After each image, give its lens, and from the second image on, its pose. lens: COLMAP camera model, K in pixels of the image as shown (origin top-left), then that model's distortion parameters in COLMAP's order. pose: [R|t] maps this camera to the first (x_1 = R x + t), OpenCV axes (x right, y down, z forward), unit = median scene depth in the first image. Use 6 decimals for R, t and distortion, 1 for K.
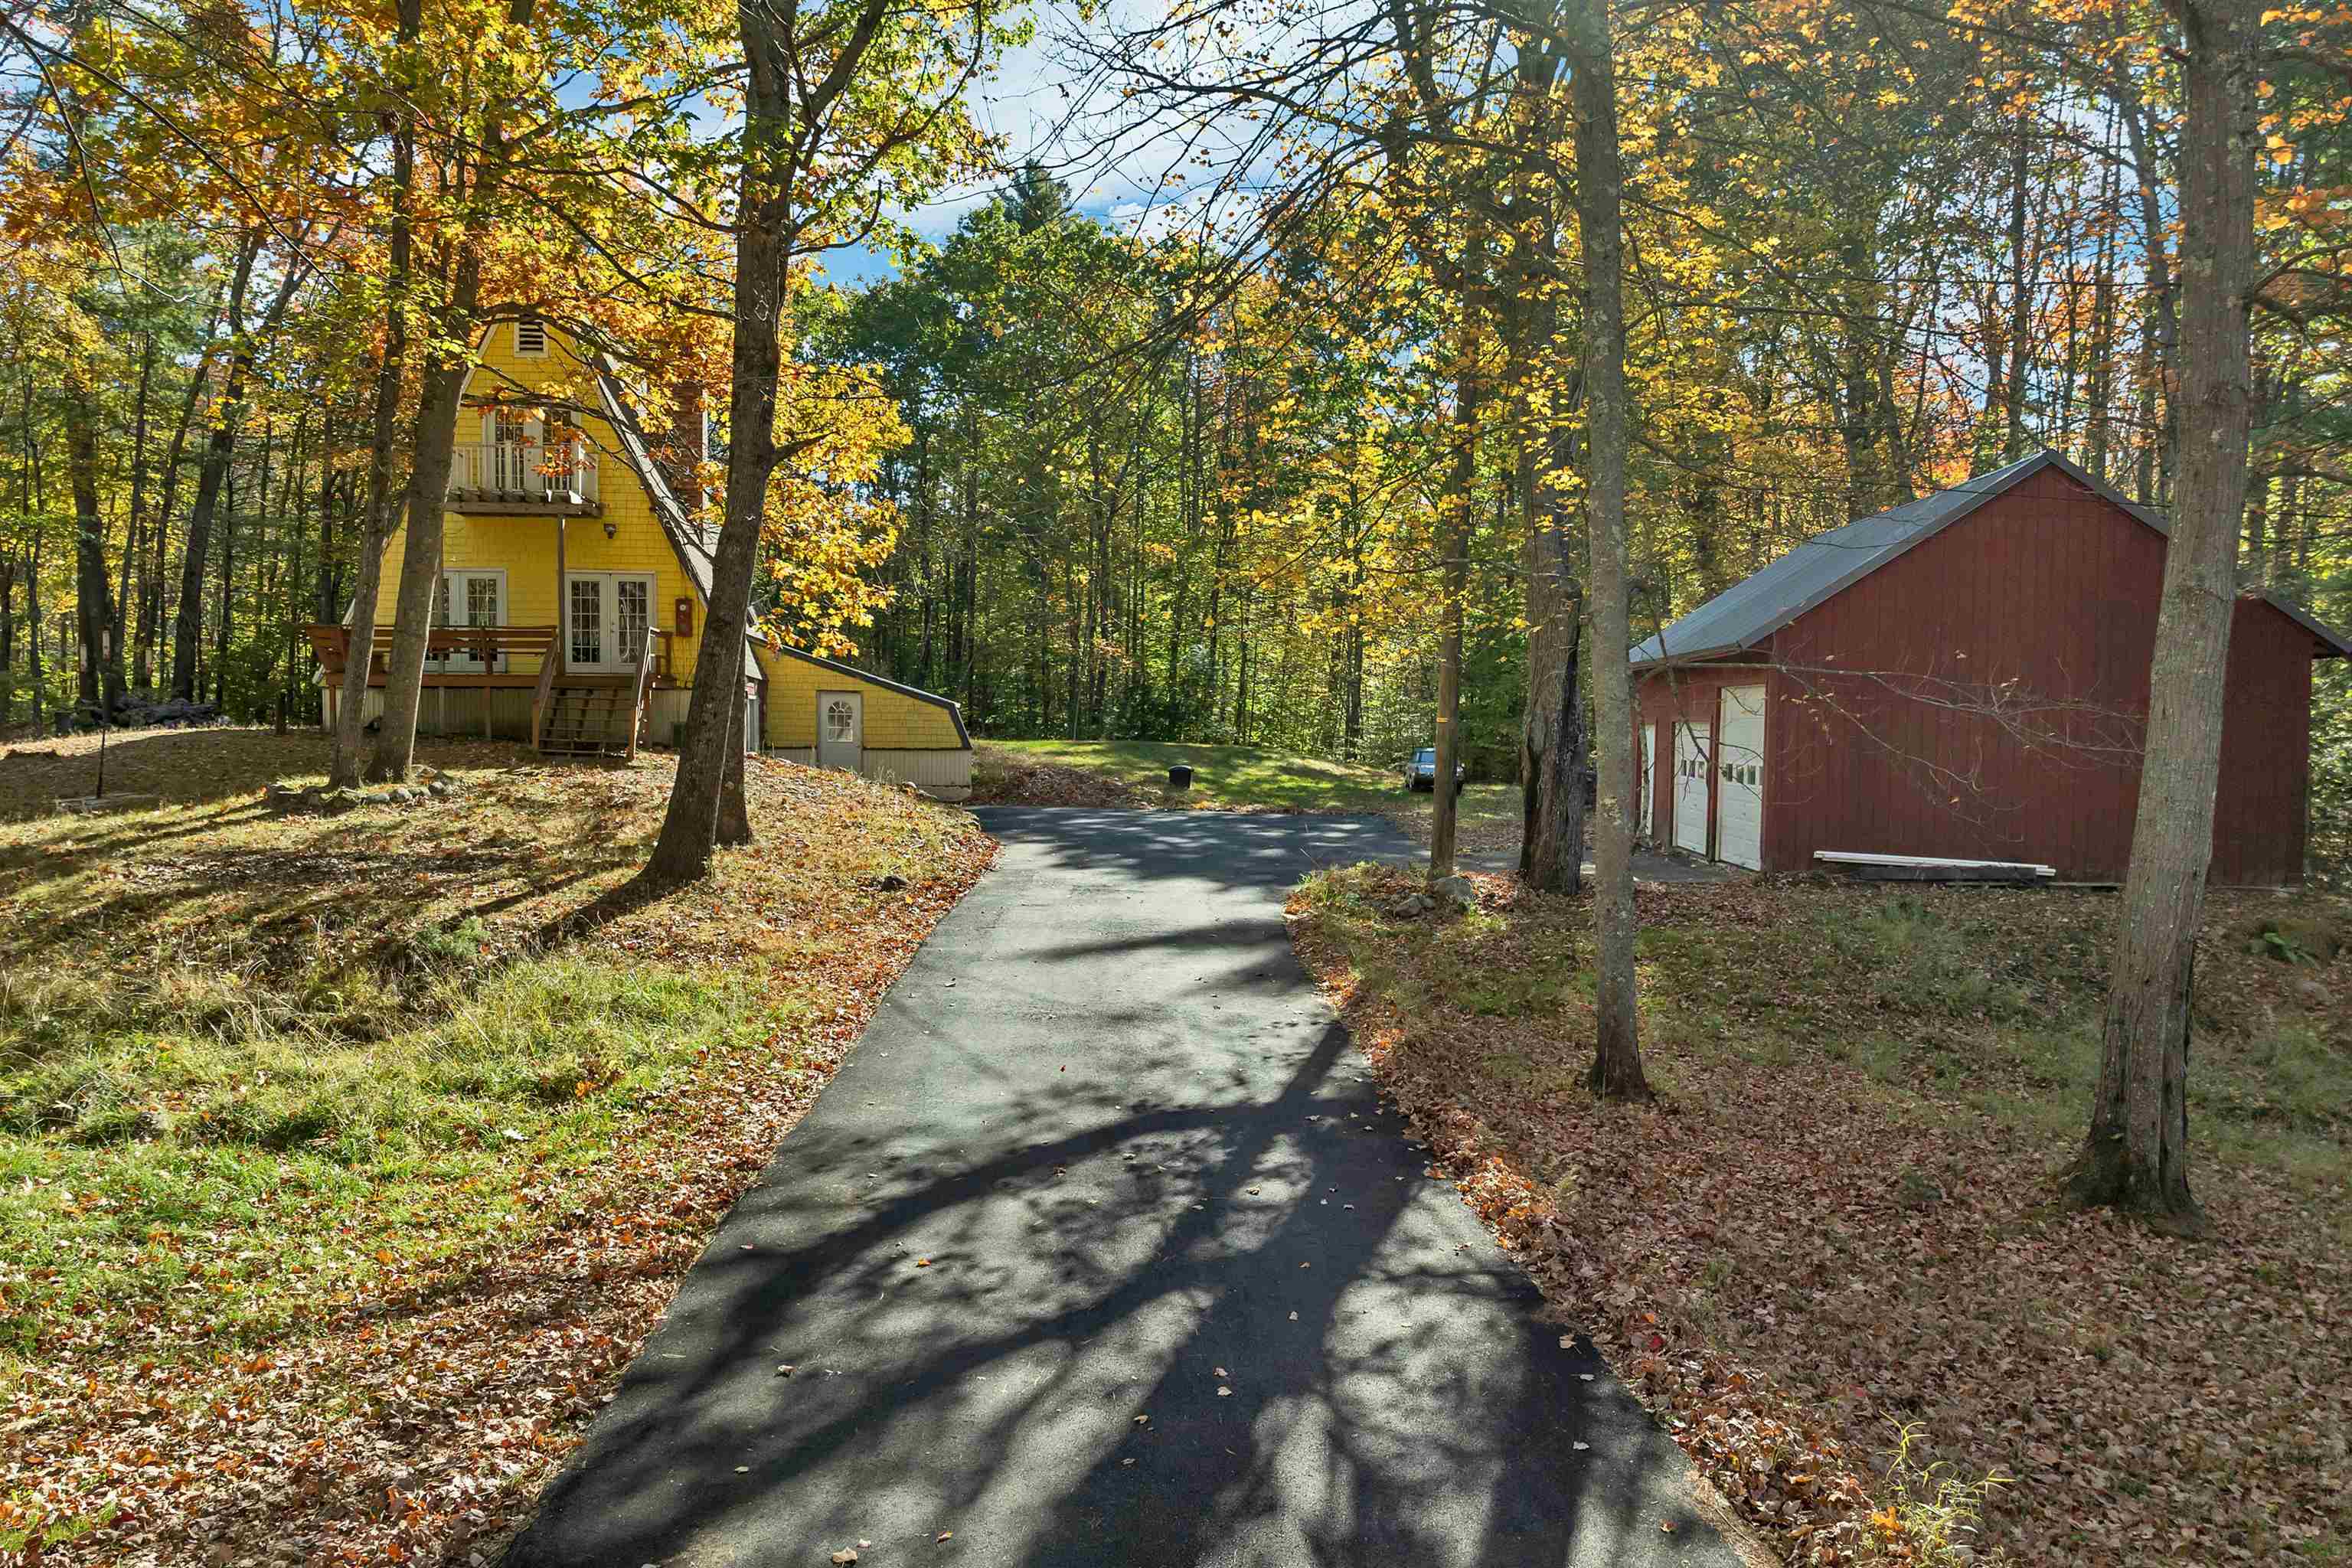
lens RADIAL K [[1688.0, 0, 1176.6], [0, 1688.0, 785.2], [0, 0, 1]] dist [-0.041367, -0.003111]
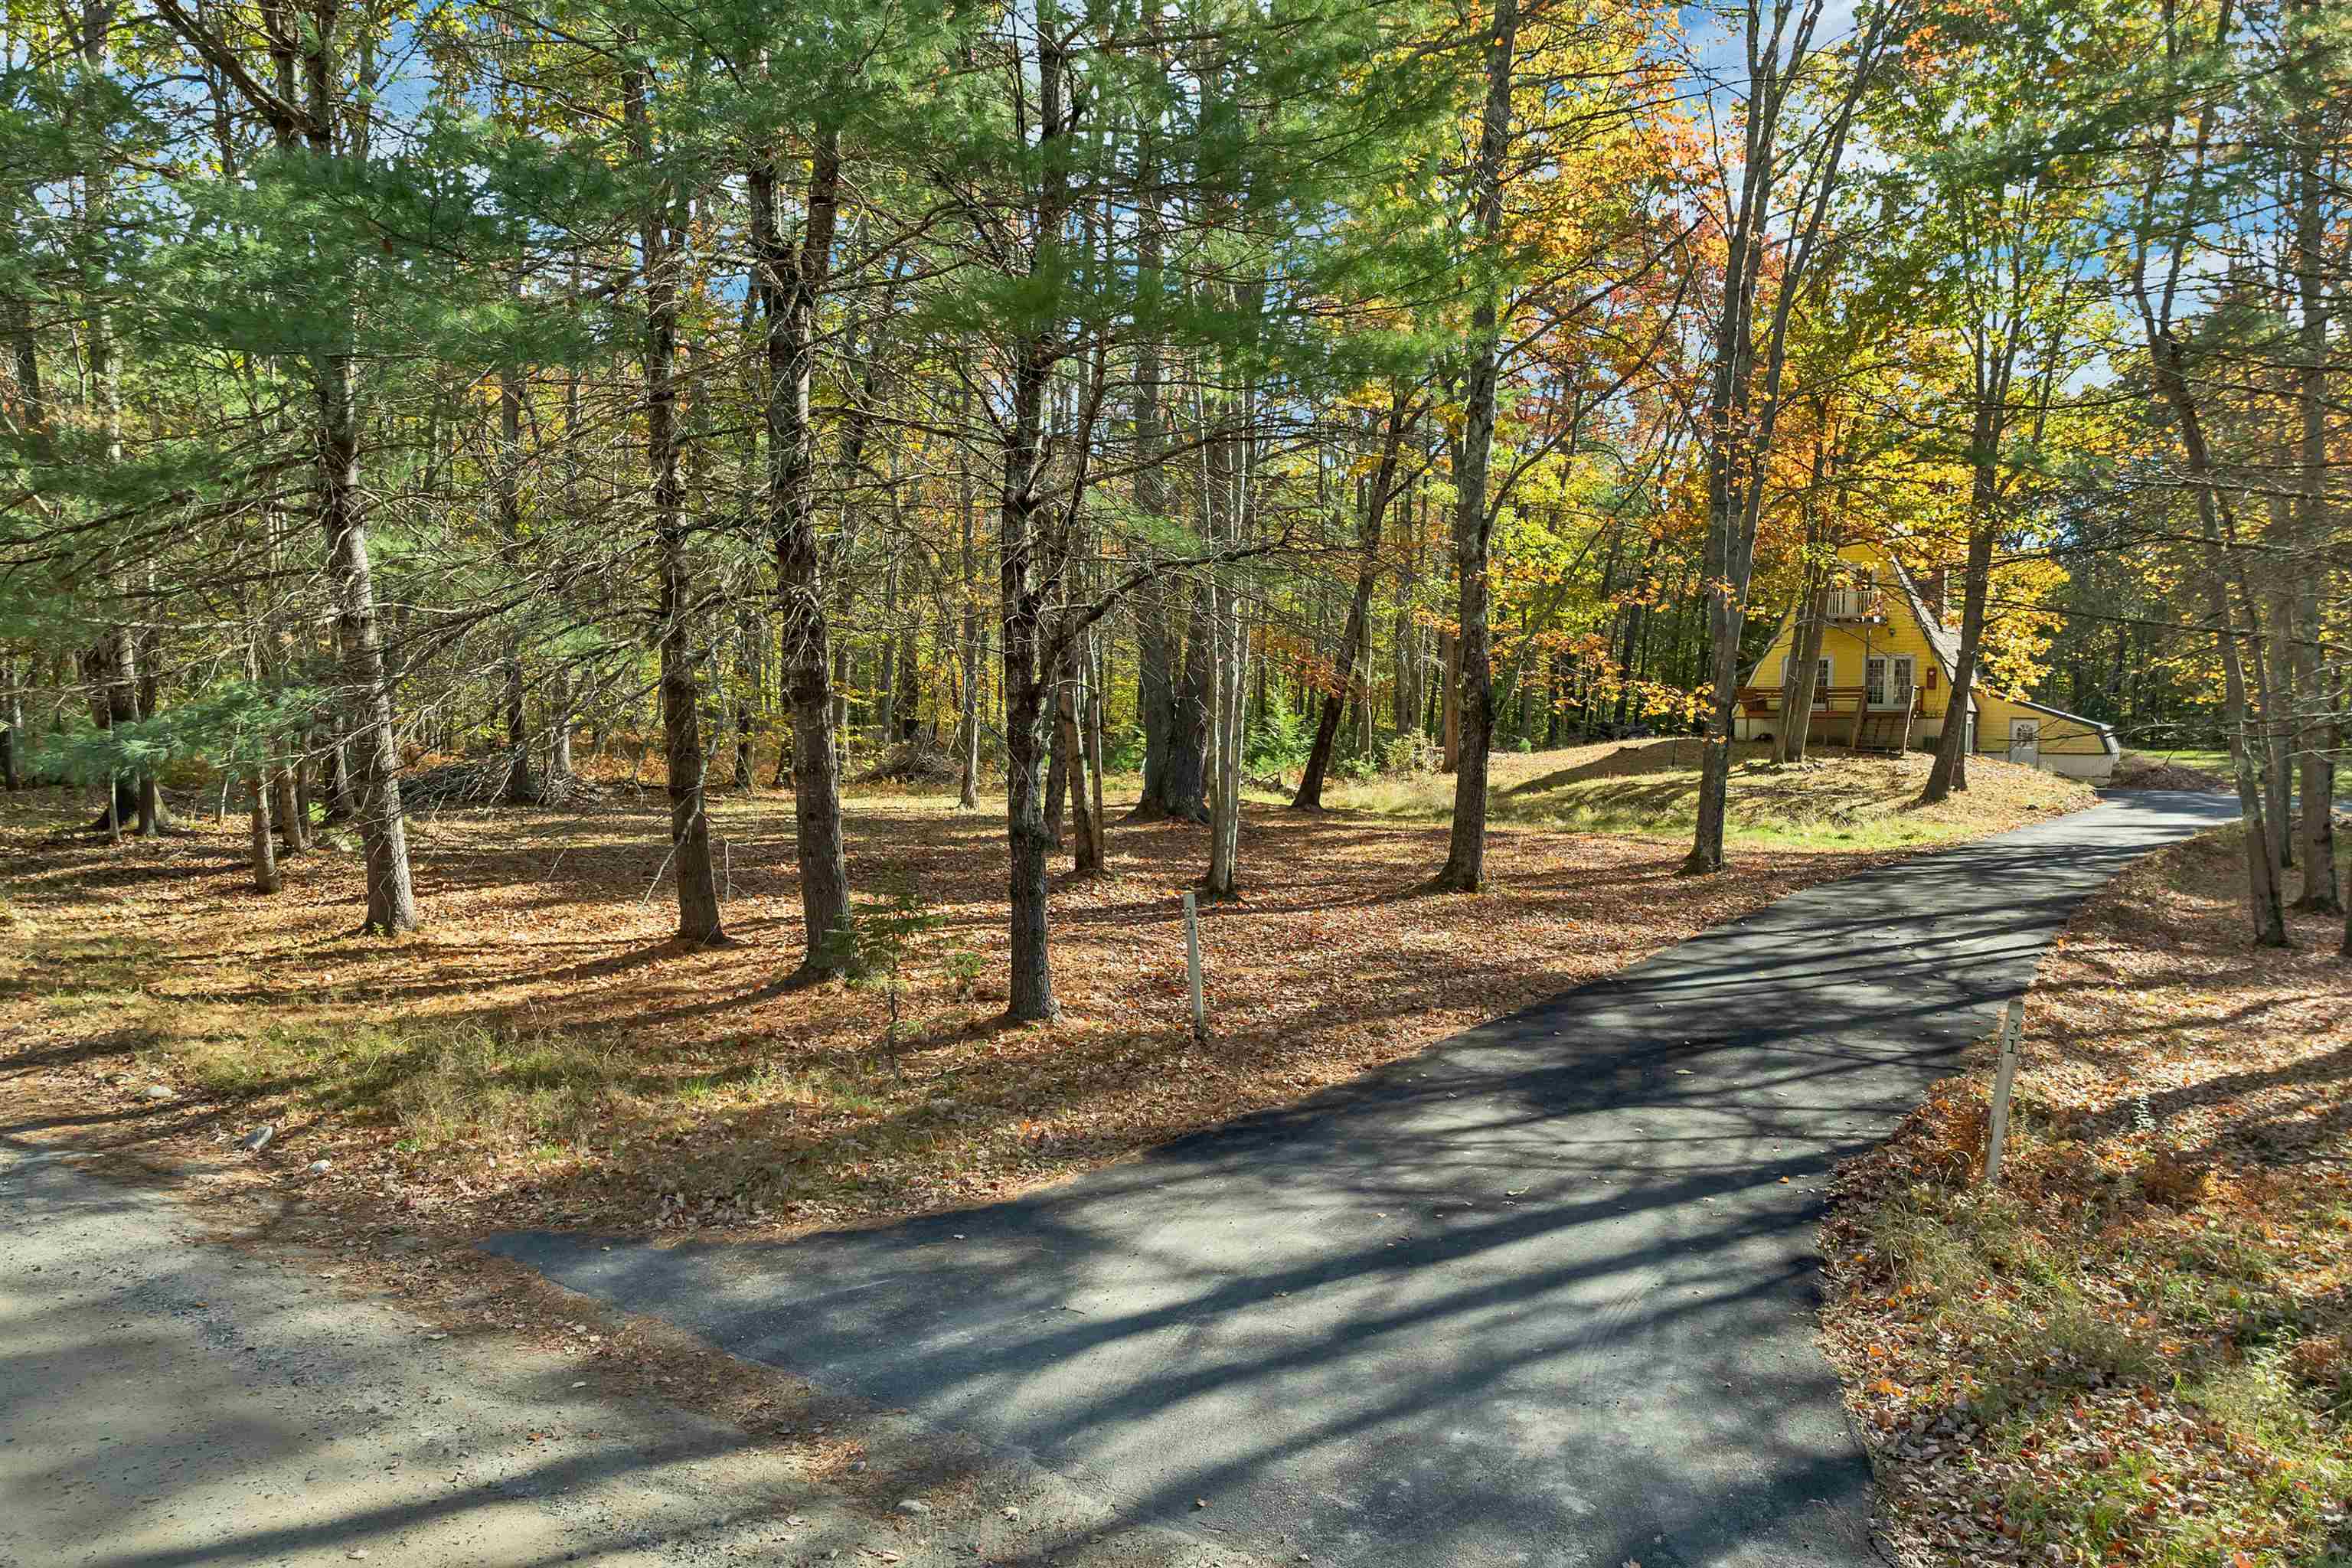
lens RADIAL K [[1688.0, 0, 1175.9], [0, 1688.0, 787.9], [0, 0, 1]] dist [-0.041367, -0.003111]
pose [[0.770676, 0.025386, -0.636721, 0.279886], [-0.029919, 0.999546, 0.003638, 0.043497], [0.636524, 0.016246, 0.771086, -1.099823]]
